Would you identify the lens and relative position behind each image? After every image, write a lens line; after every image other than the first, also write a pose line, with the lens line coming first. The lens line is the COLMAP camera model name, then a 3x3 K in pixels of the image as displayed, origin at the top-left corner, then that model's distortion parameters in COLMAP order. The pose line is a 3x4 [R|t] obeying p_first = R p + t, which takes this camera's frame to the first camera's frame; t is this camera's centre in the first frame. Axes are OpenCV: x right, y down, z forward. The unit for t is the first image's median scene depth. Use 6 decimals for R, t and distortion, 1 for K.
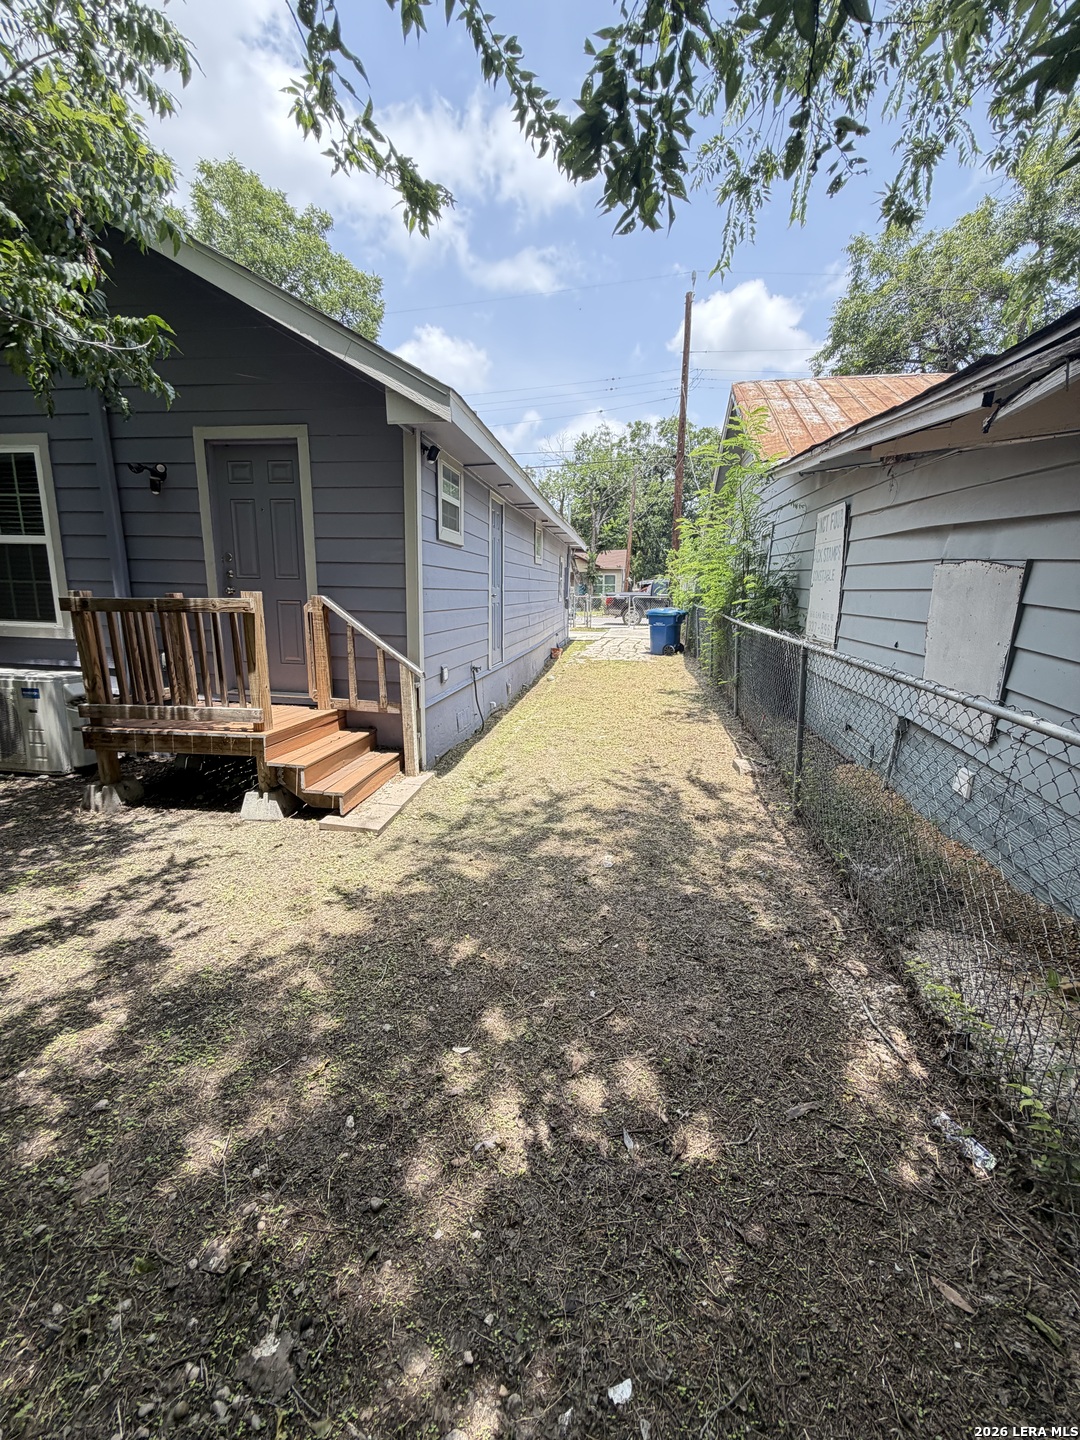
lens RADIAL K [[575.9, 0, 539.8], [0, 575.9, 714.2], [0, 0, 1]] dist [0.001599, 0.000461]
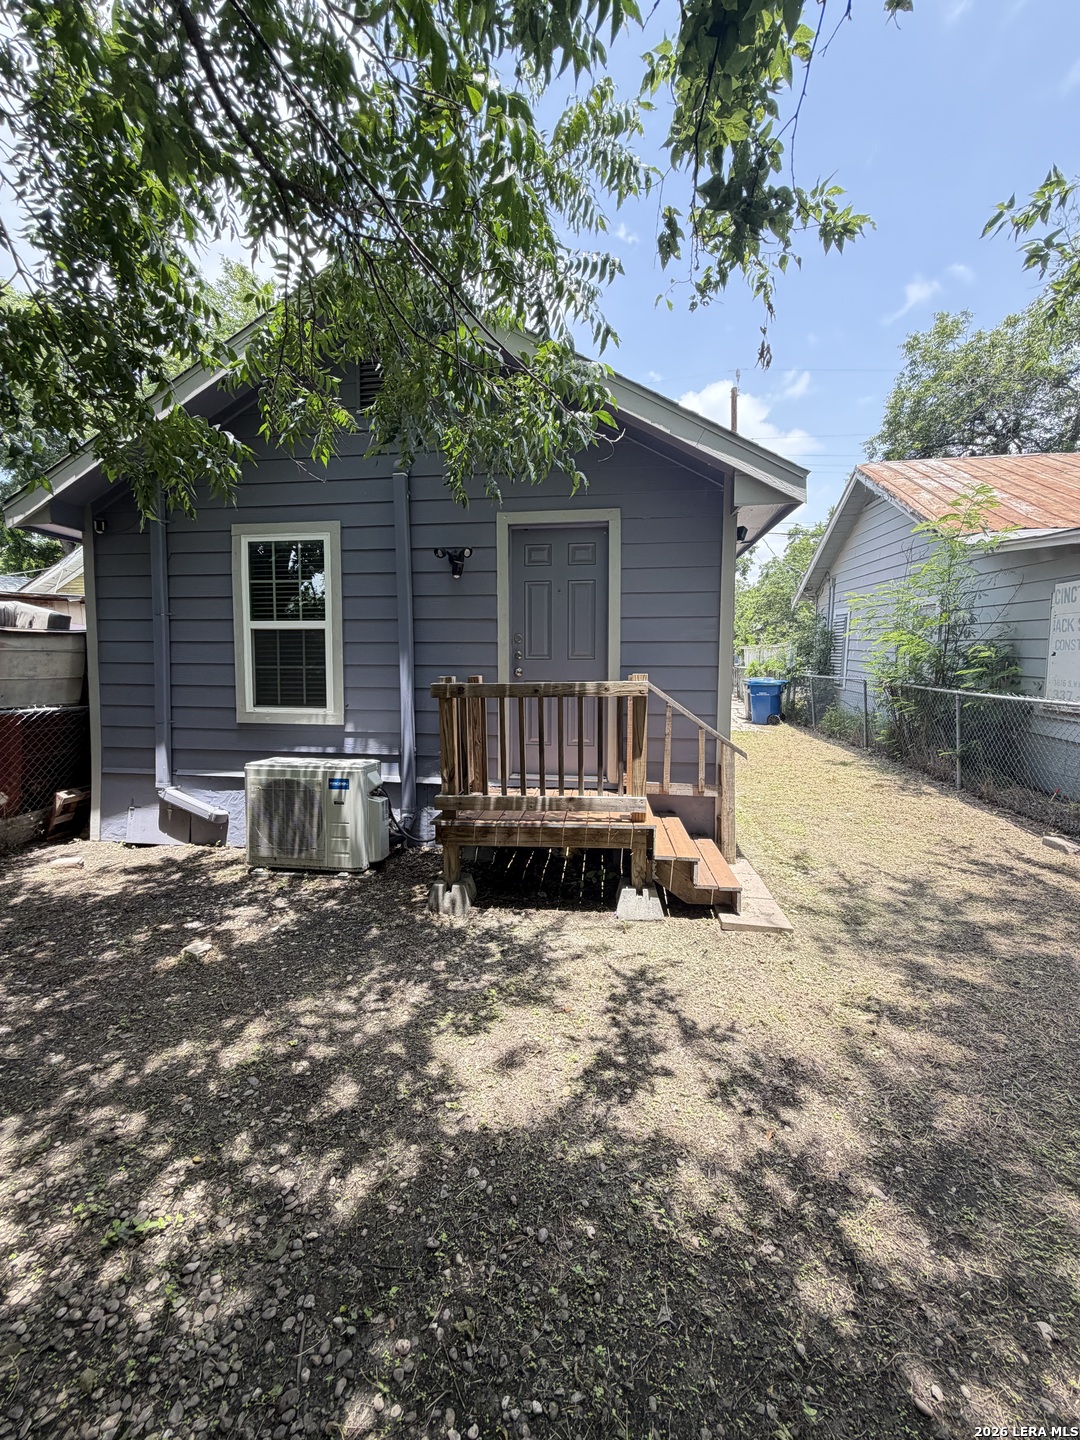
lens RADIAL K [[575.9, 0, 539.8], [0, 575.9, 714.2], [0, 0, 1]] dist [0.001599, 0.000461]
pose [[0.999688, -0.020733, 0.013934, -0.634232], [0.022254, 0.992553, -0.119762, -0.033325], [-0.011348, 0.120035, 0.992705, 0.055051]]
